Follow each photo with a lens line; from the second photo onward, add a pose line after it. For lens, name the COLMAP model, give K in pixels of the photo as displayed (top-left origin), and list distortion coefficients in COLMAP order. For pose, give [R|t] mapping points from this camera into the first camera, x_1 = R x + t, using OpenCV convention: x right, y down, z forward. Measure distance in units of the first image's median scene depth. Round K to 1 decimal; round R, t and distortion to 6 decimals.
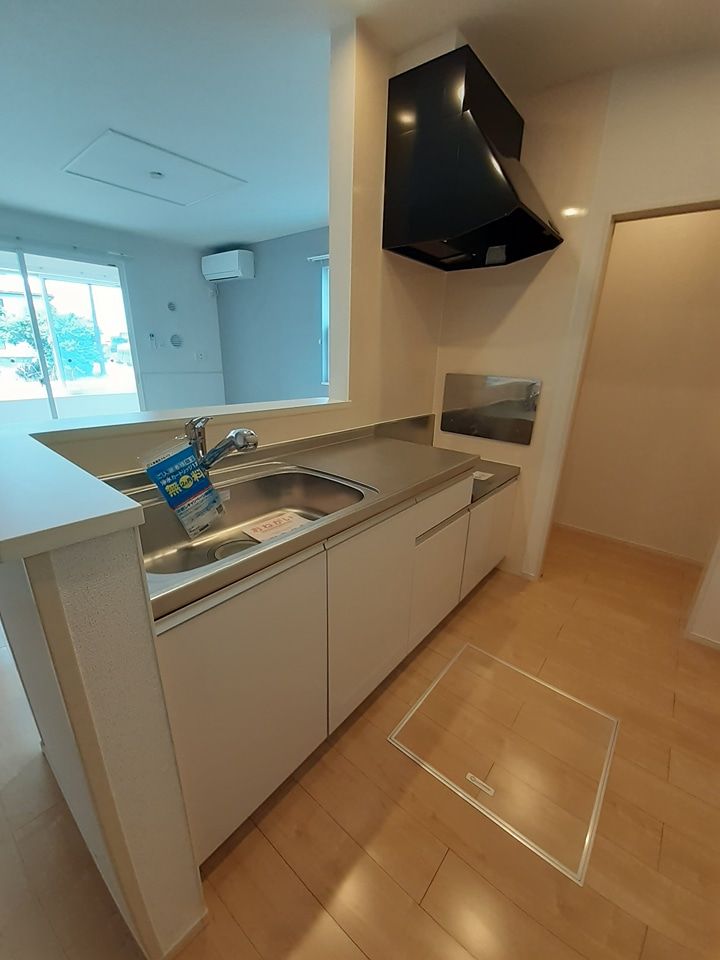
lens RADIAL K [[381.8, 0, 389.1], [0, 381.8, 478.5], [0, 0, 1]] dist [-0.000091, -0.011304]
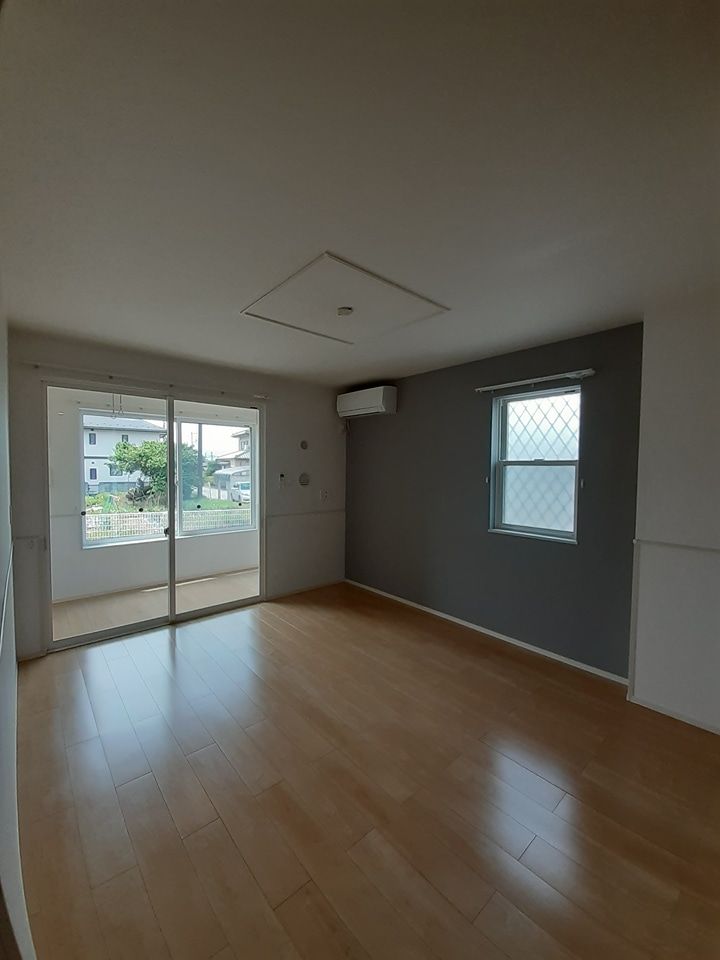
lens RADIAL K [[382.3, 0, 394.8], [0, 382.3, 477.9], [0, 0, 1]] dist [0.001232, 0.000098]
pose [[0.988787, -0.030283, -0.146229, -0.222214], [-0.013296, 0.957480, -0.288192, -0.109533], [0.148739, 0.286905, 0.946342, 0.173402]]
